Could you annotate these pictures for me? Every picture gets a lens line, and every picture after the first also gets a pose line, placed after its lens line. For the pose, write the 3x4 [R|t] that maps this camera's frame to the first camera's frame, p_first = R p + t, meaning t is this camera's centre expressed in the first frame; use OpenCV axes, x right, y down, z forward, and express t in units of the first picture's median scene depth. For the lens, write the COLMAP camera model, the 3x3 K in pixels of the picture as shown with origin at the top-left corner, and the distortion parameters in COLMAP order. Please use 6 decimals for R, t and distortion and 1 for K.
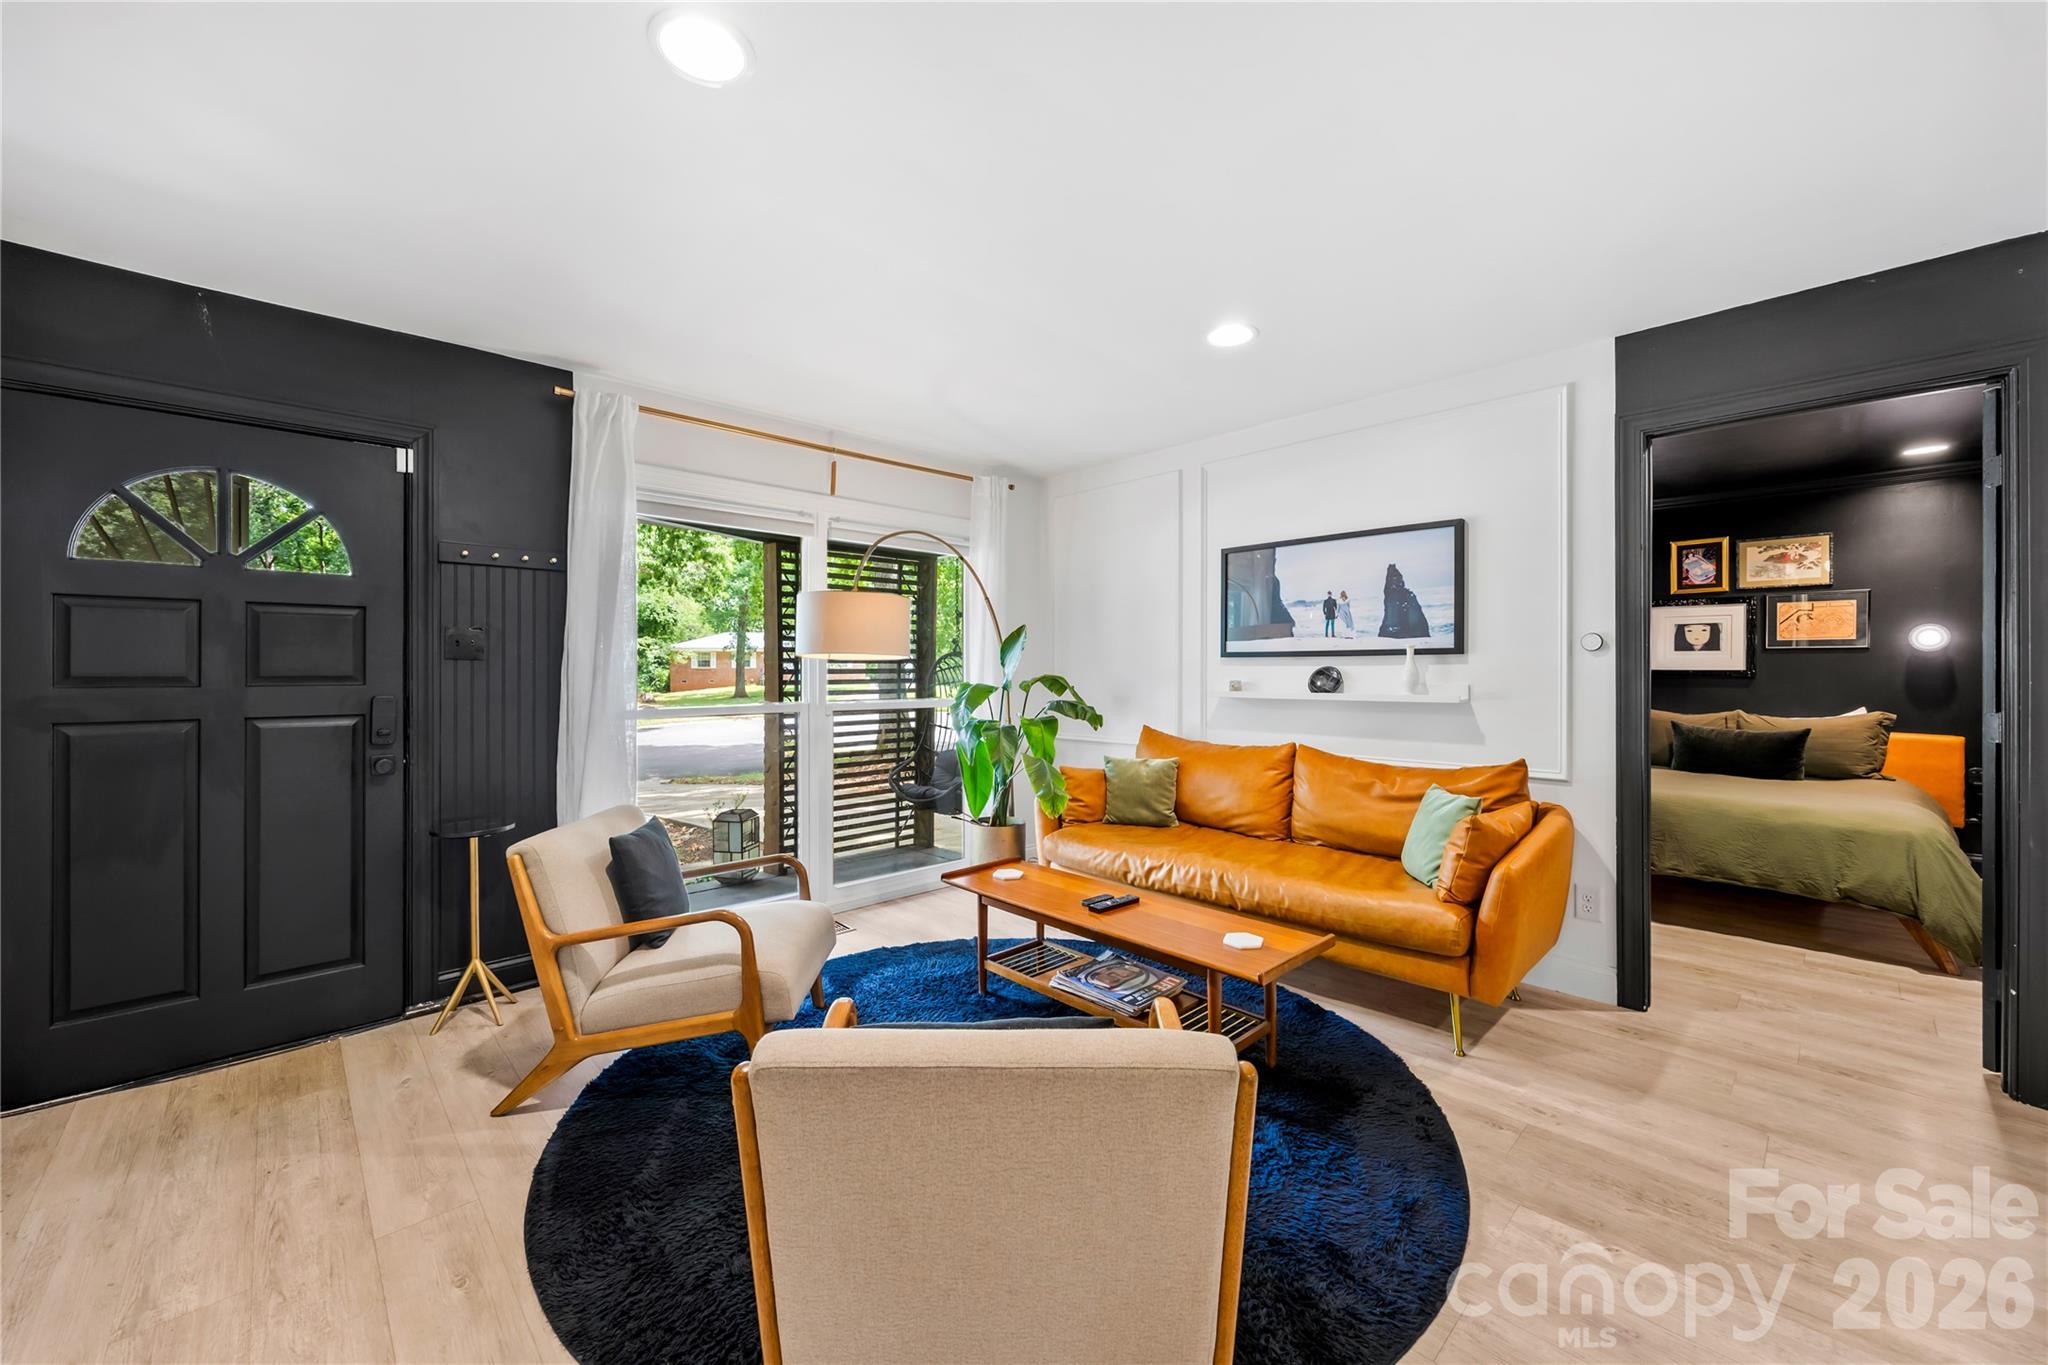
lens RADIAL K [[782.4, 0, 1020.2], [0, 782.4, 670.0], [0, 0, 1]] dist [-0.001263, 0.000108]
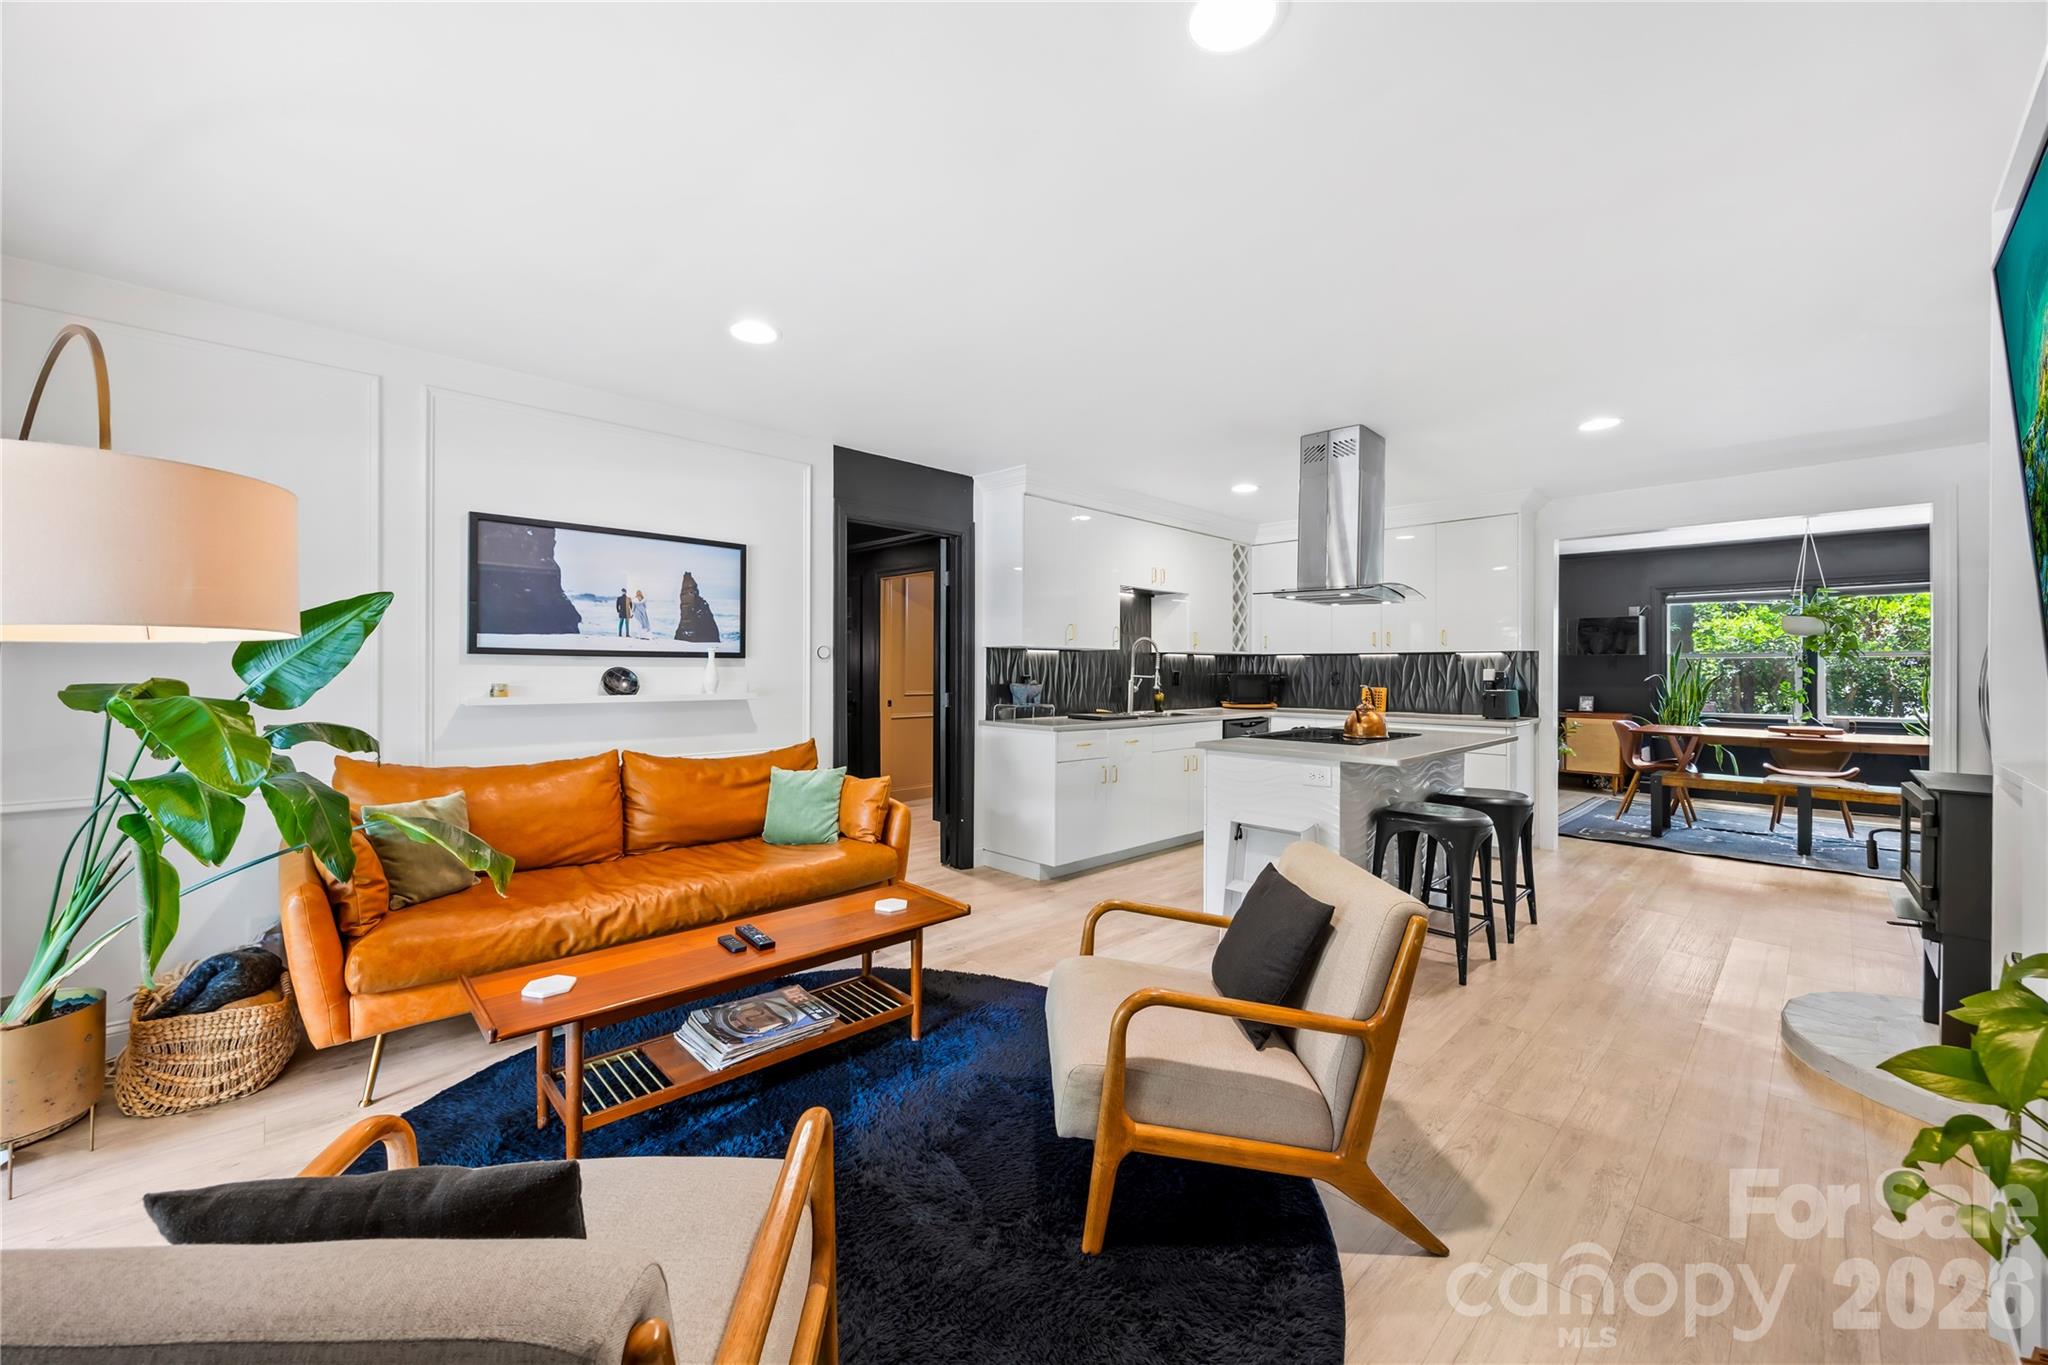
lens RADIAL K [[782.4, 0, 1020.2], [0, 782.4, 670.0], [0, 0, 1]] dist [-0.001263, 0.000108]
pose [[-0.003078, 0.003984, 0.999987, -0.626118], [-0.004167, 0.999983, -0.003997, 0.000619], [-0.999987, -0.004180, -0.003061, 0.578248]]
